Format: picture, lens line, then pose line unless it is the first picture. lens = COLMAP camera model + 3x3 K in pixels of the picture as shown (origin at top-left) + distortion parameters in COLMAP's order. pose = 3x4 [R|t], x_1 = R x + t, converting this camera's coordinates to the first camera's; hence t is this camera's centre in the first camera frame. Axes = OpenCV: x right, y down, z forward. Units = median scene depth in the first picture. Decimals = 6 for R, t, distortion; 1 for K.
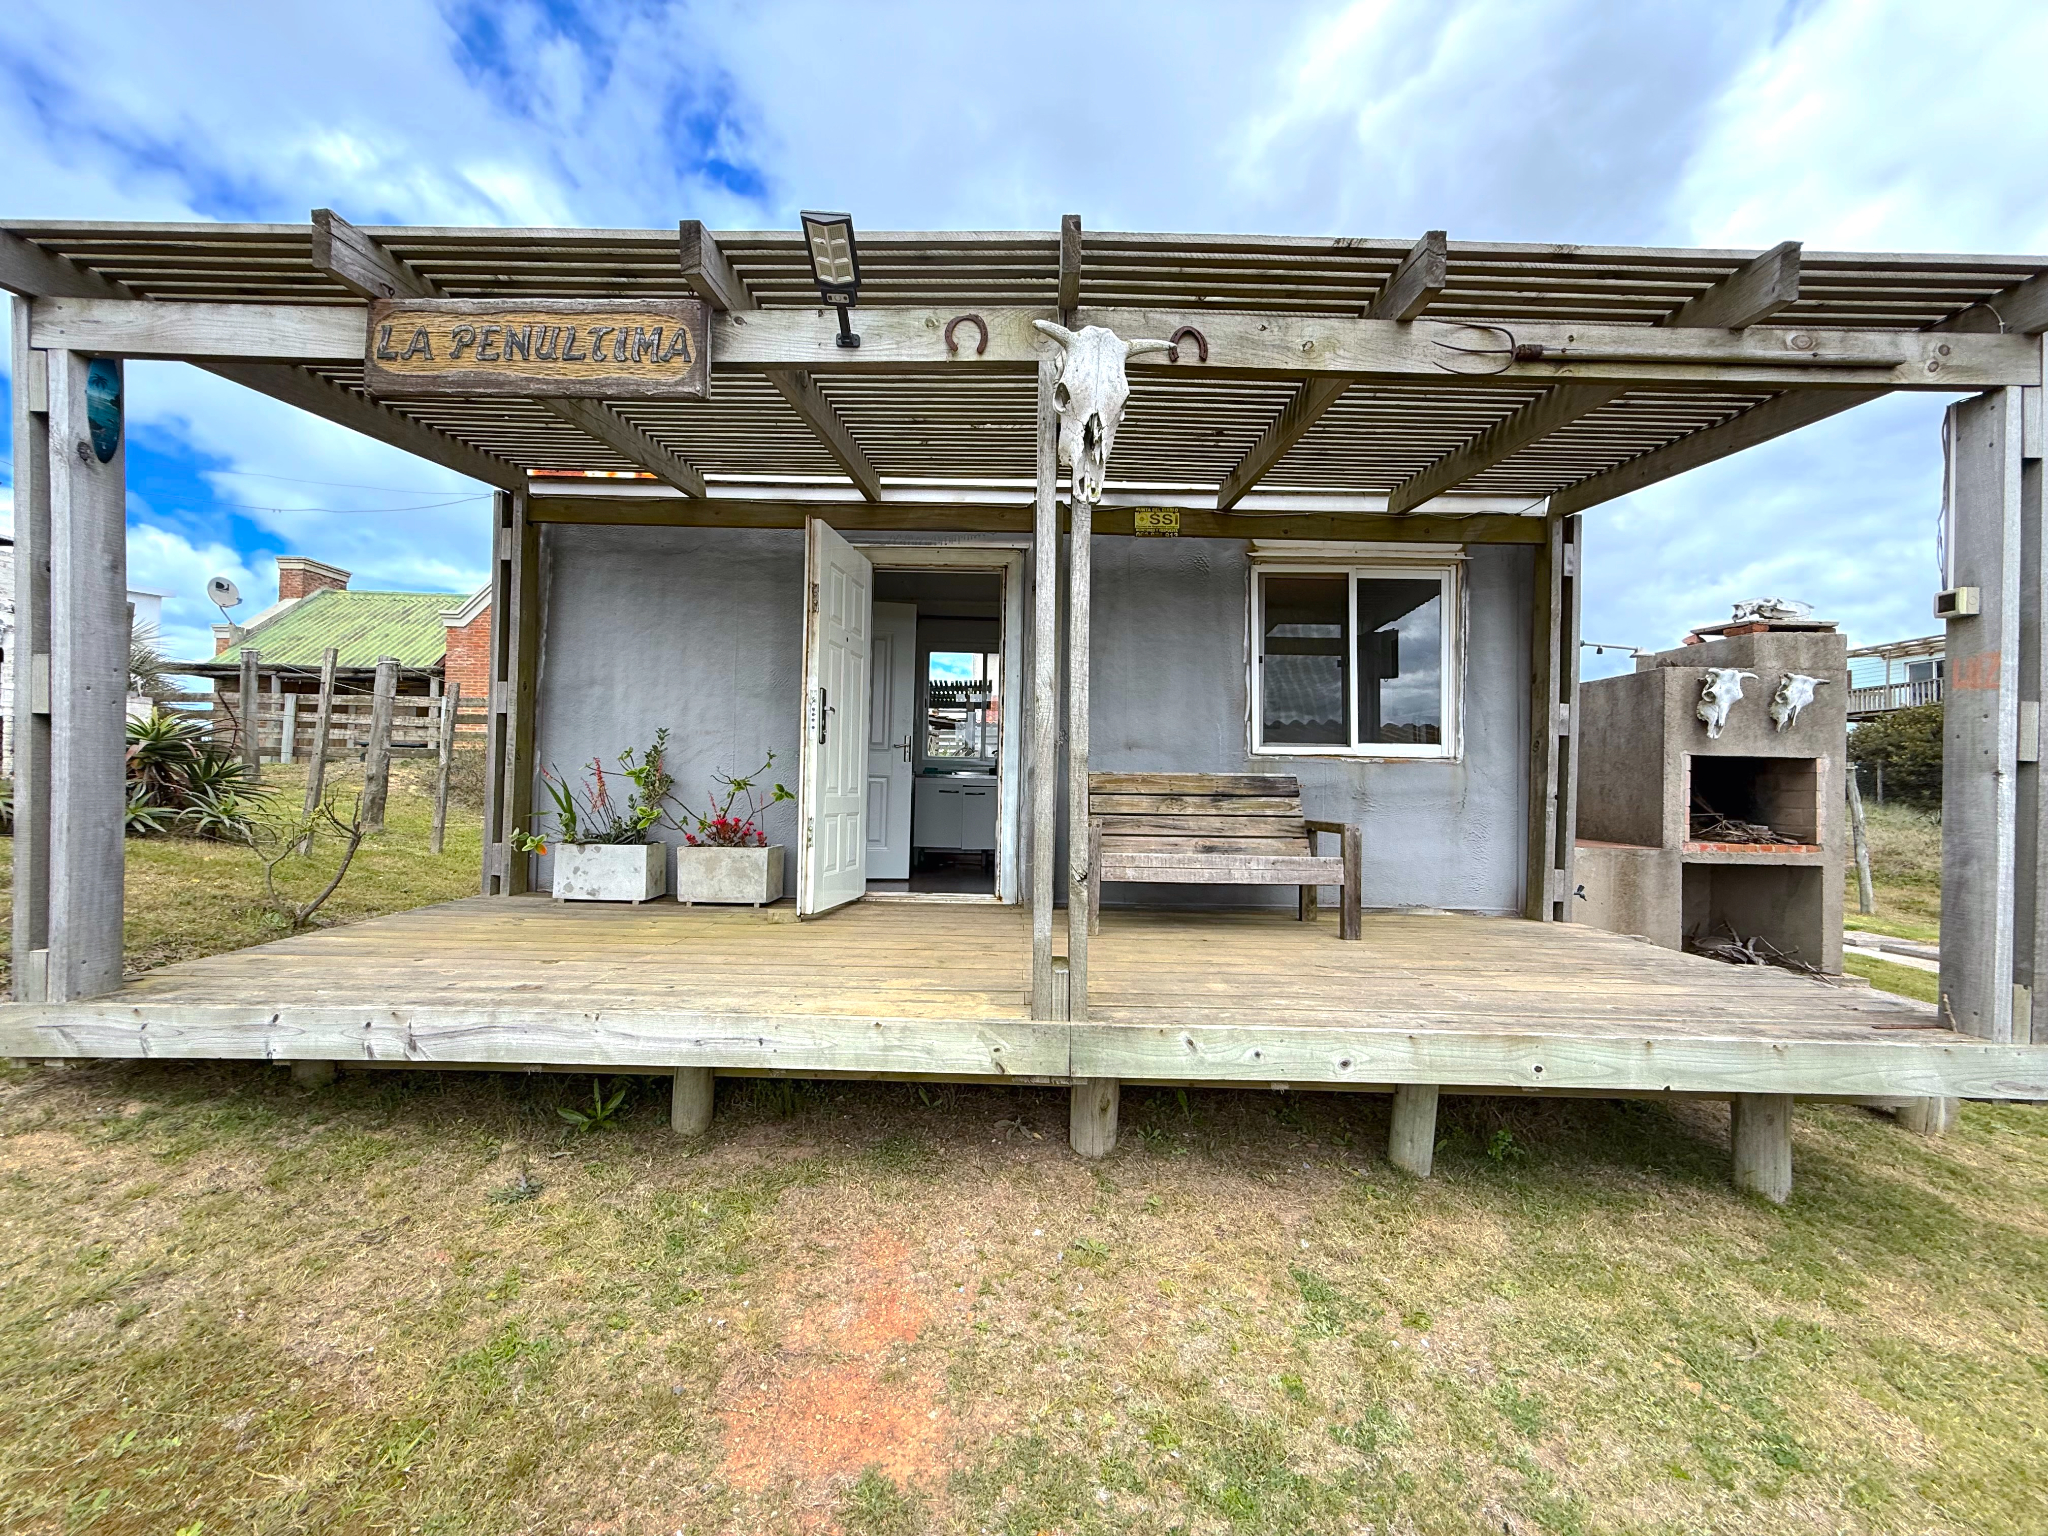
lens RADIAL K [[814.0, 0, 1021.5], [0, 814.0, 767.7], [0, 0, 1]] dist [-0.000040, -0.000066]
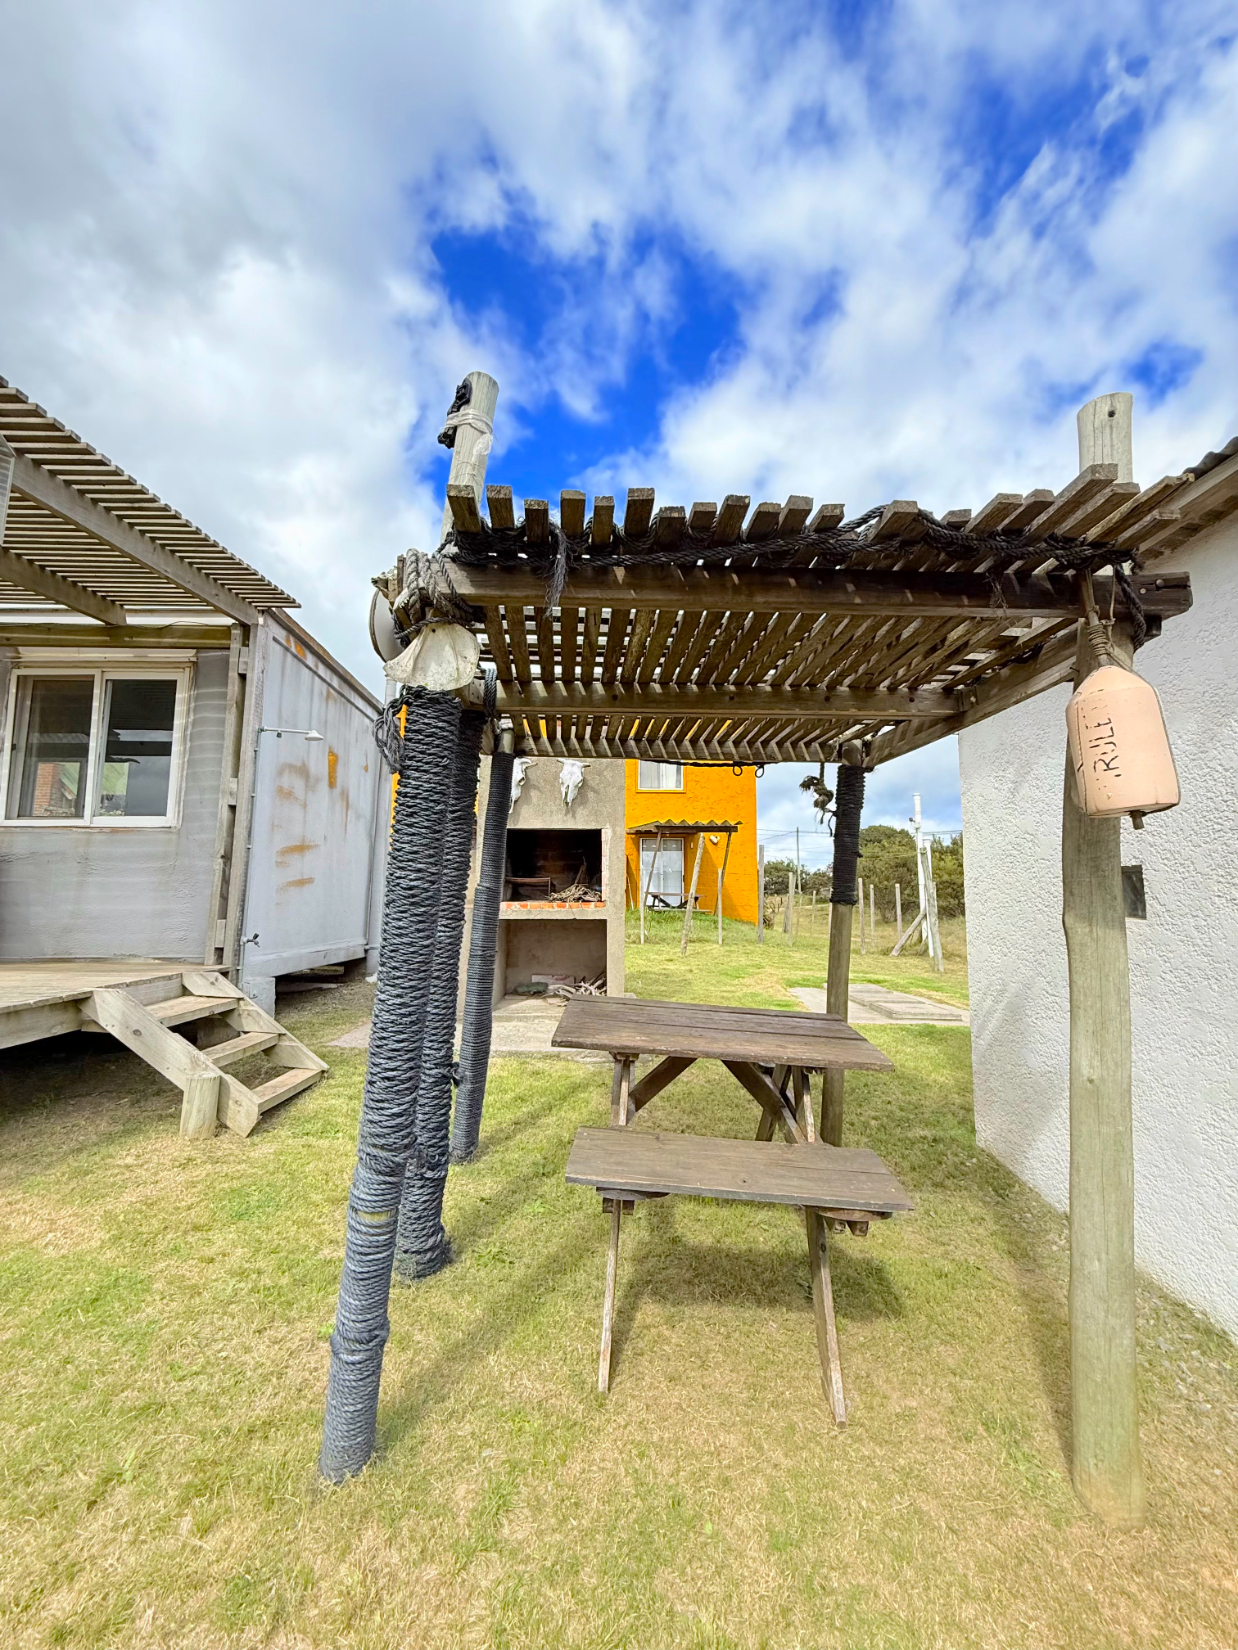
lens RADIAL K [[655.8, 0, 620.8], [0, 655.8, 824.0], [0, 0, 1]] dist [-0.000040, -0.000066]
pose [[0.999557, -0.015568, 0.025369, 1.205110], [0.017747, 0.995956, -0.088069, 0.082007], [-0.023895, 0.088480, 0.995791, 0.042588]]
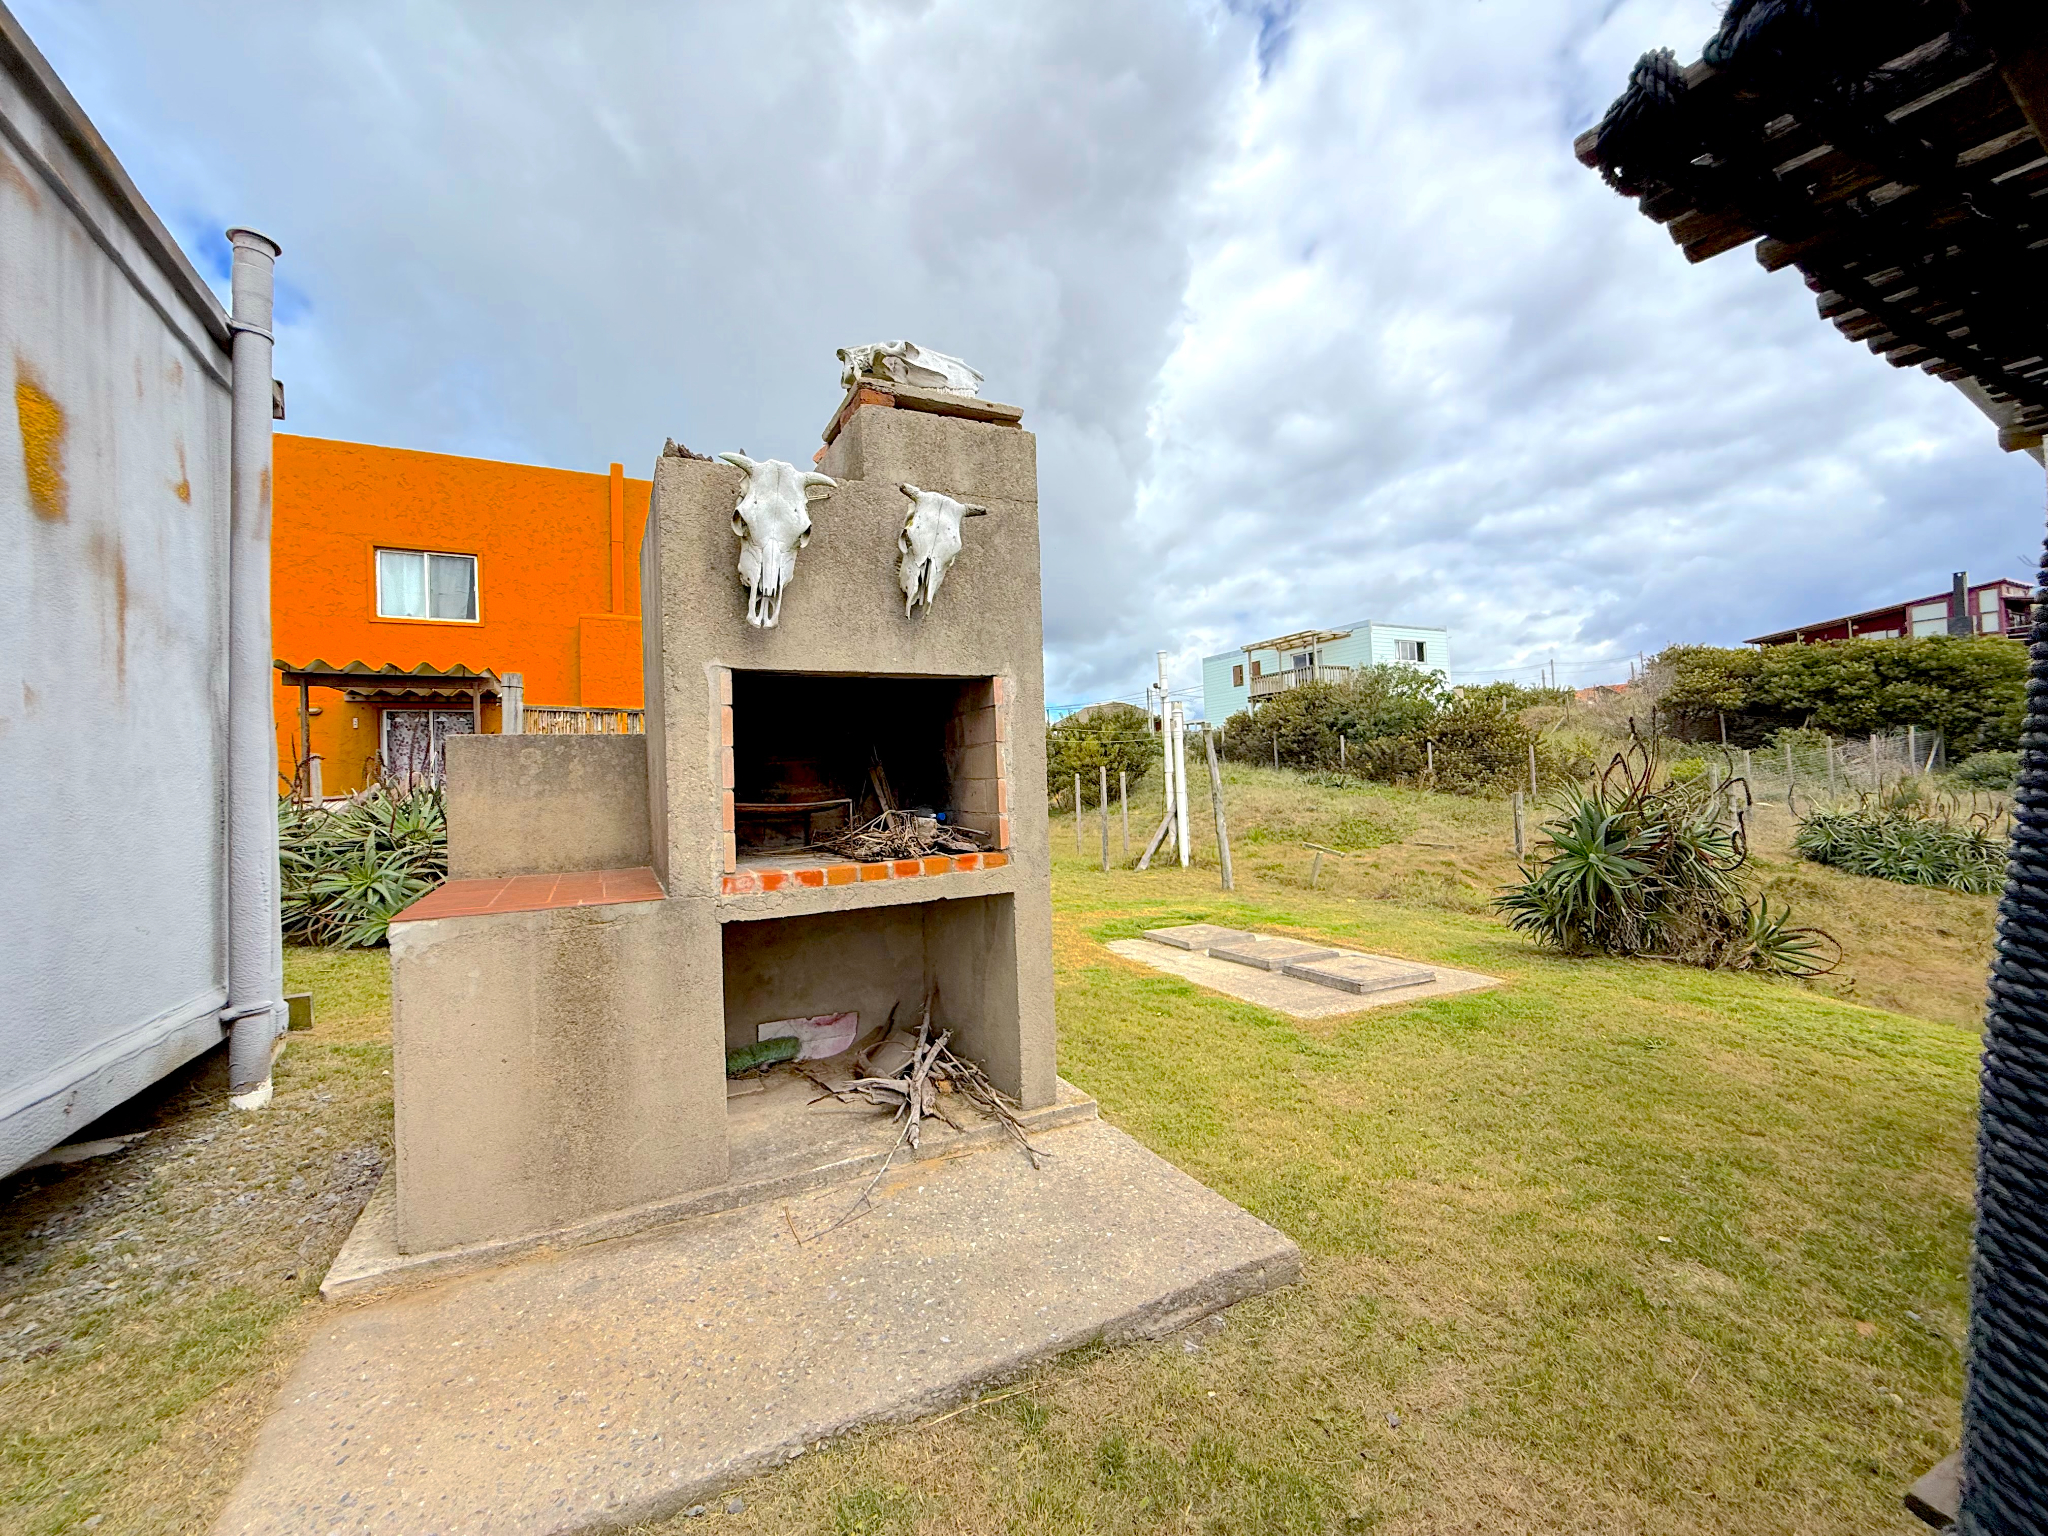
lens RADIAL K [[814.0, 0, 1017.0], [0, 814.0, 769.8], [0, 0, 1]] dist [-0.000040, -0.000066]
pose [[0.884145, -0.050123, 0.464517, 0.930669], [0.047767, 0.998716, 0.016848, 0.045885], [-0.464765, 0.007292, 0.885404, 0.683798]]
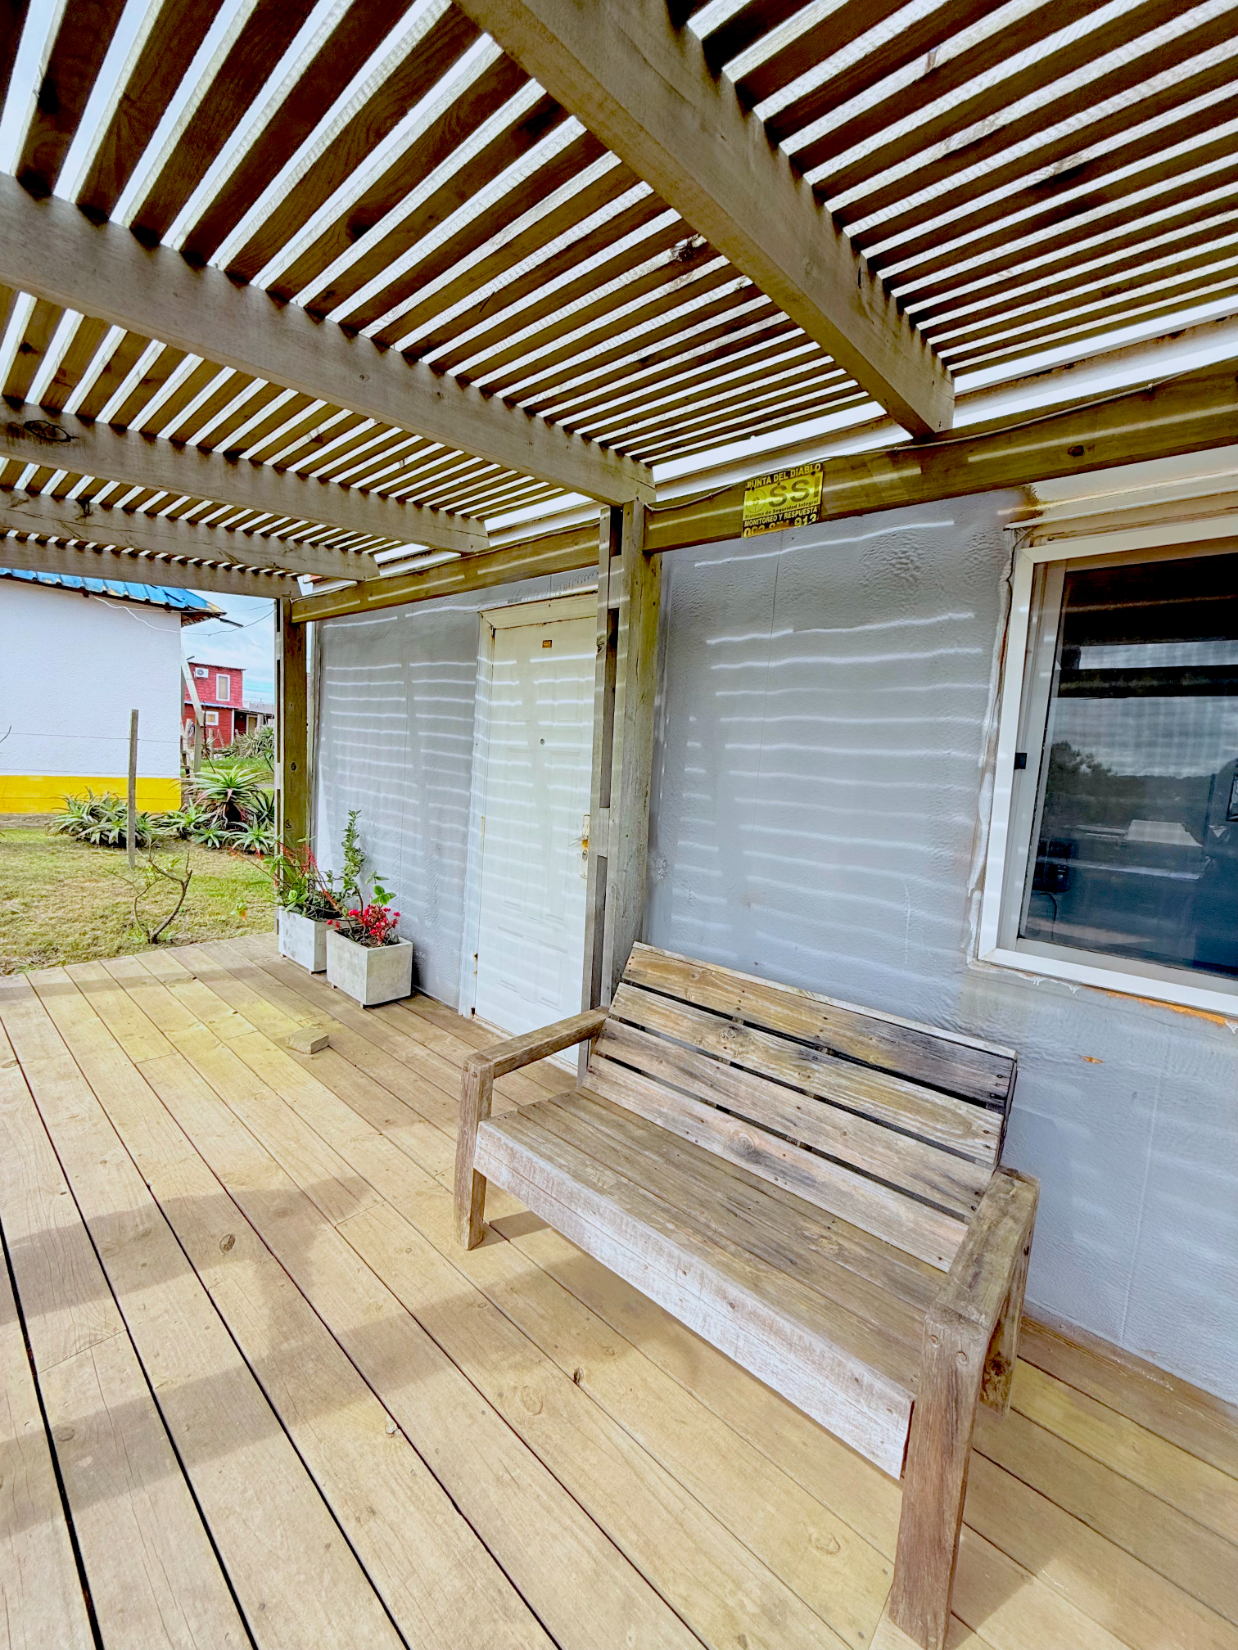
lens RADIAL K [[655.8, 0, 618.7], [0, 655.8, 822.3], [0, 0, 1]] dist [-0.000040, -0.000066]
pose [[0.748649, 0.092731, -0.656449, 0.387243], [-0.033090, 0.994162, 0.102700, -0.134985], [0.662140, -0.055165, 0.747347, 0.603385]]
